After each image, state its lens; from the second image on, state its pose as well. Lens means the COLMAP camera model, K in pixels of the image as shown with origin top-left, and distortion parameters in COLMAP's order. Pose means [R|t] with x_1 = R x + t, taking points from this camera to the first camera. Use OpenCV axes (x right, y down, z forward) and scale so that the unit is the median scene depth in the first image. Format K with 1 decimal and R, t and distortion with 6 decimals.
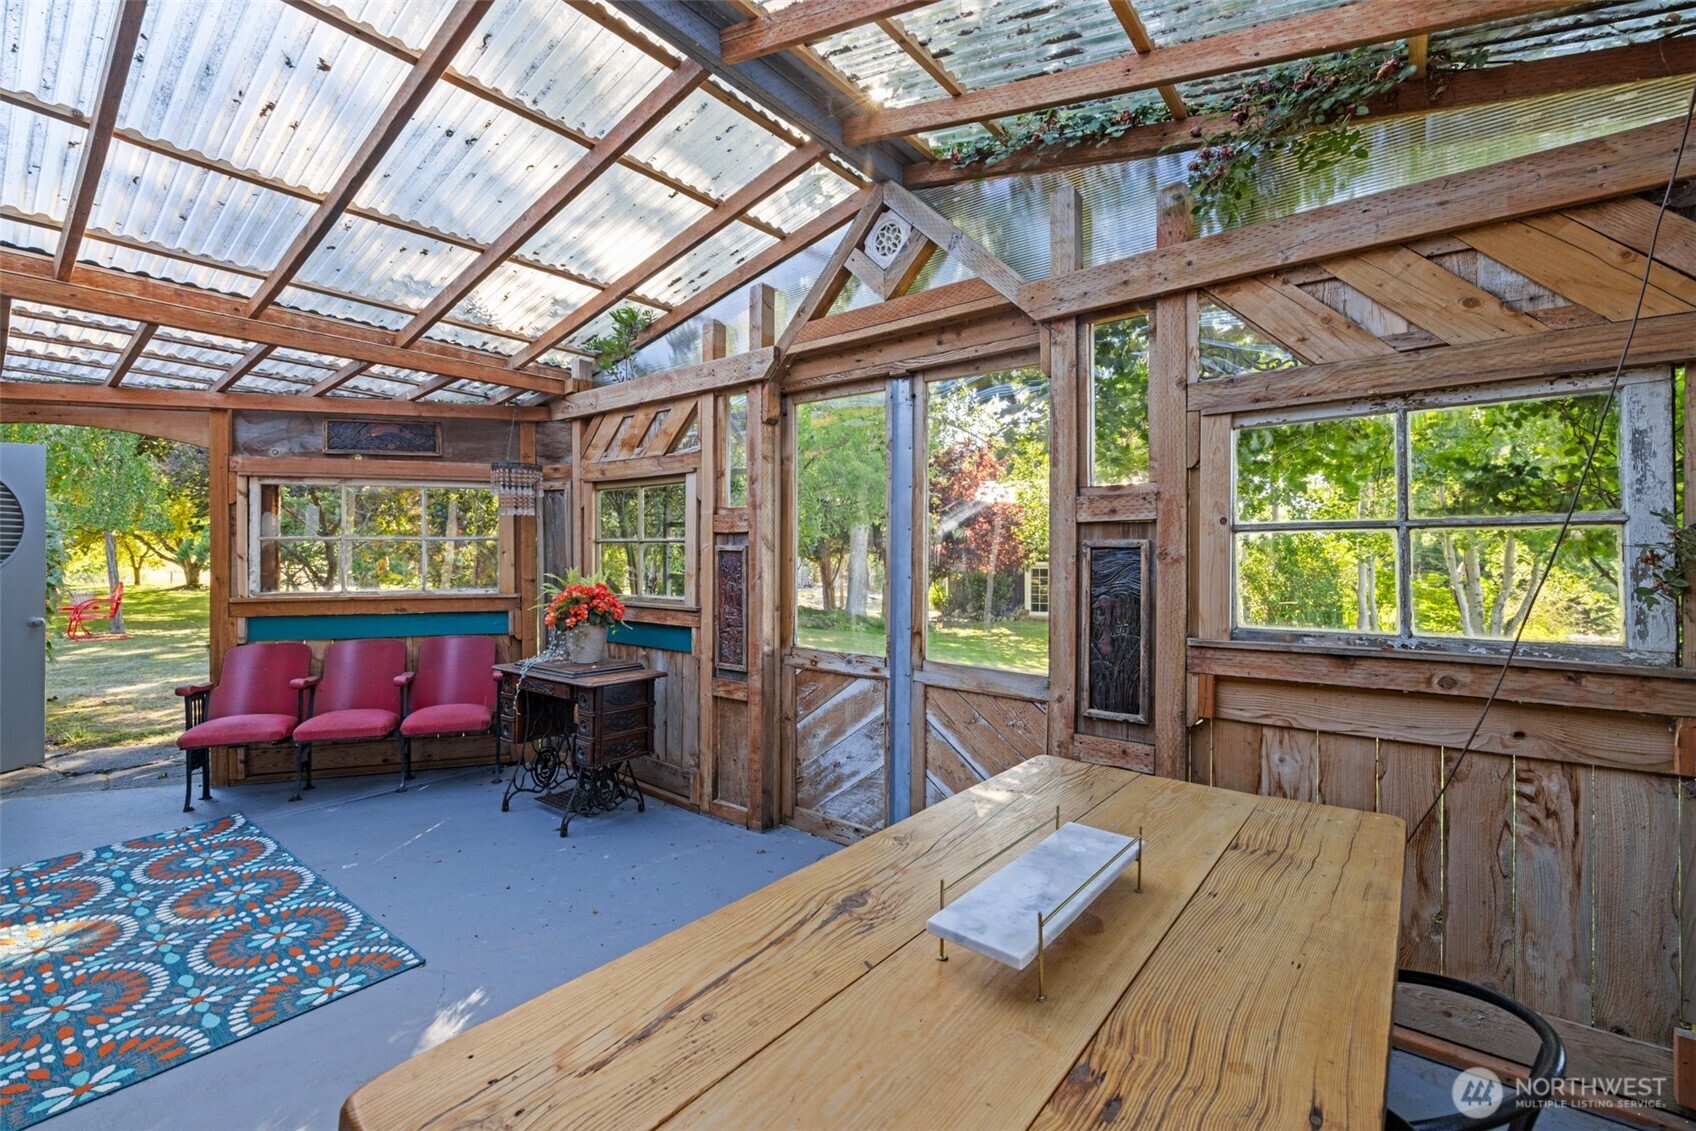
lens RADIAL K [[730.3, 0, 847.6], [0, 730.3, 551.3], [0, 0, 1]] dist [-0.001908, -0.000273]
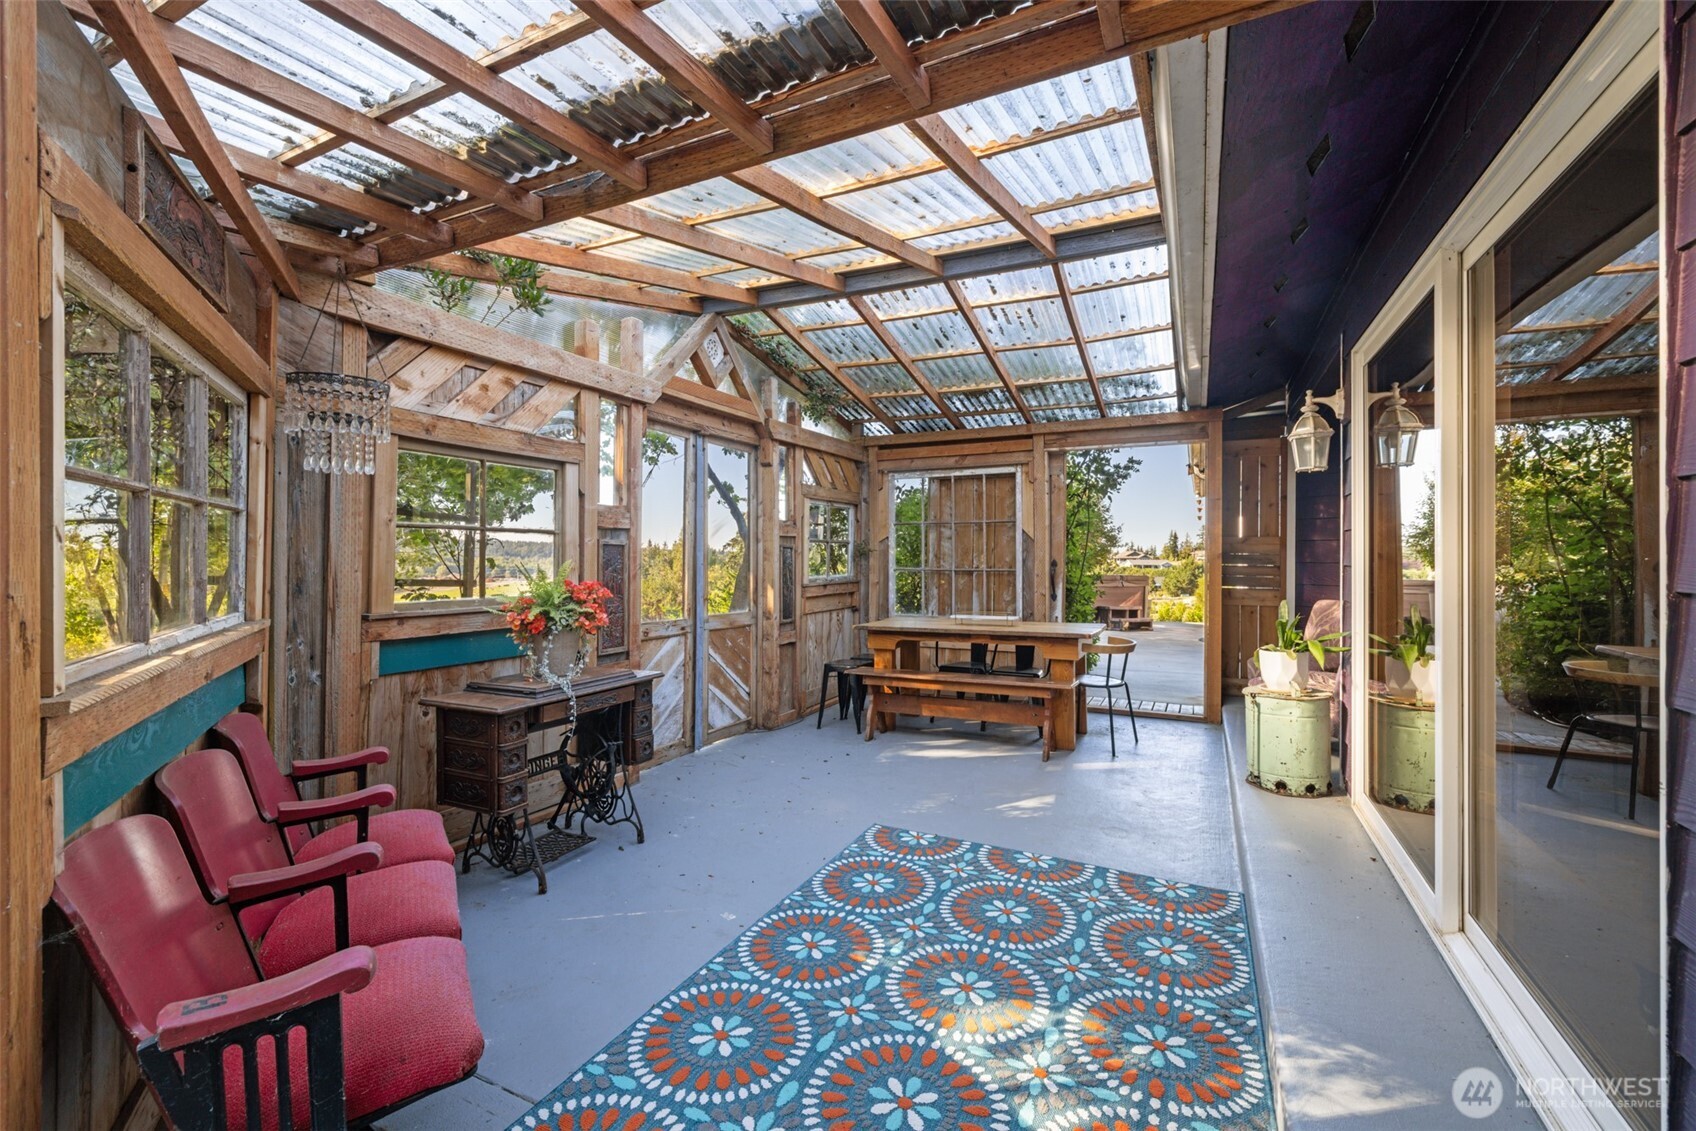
lens RADIAL K [[730.3, 0, 844.5], [0, 730.3, 559.8], [0, 0, 1]] dist [-0.001908, -0.000273]
pose [[-0.213804, -0.008744, 0.976838, -1.677219], [-0.006882, 0.999949, 0.007444, 0.014598], [-0.976852, -0.005131, -0.213853, 1.154194]]
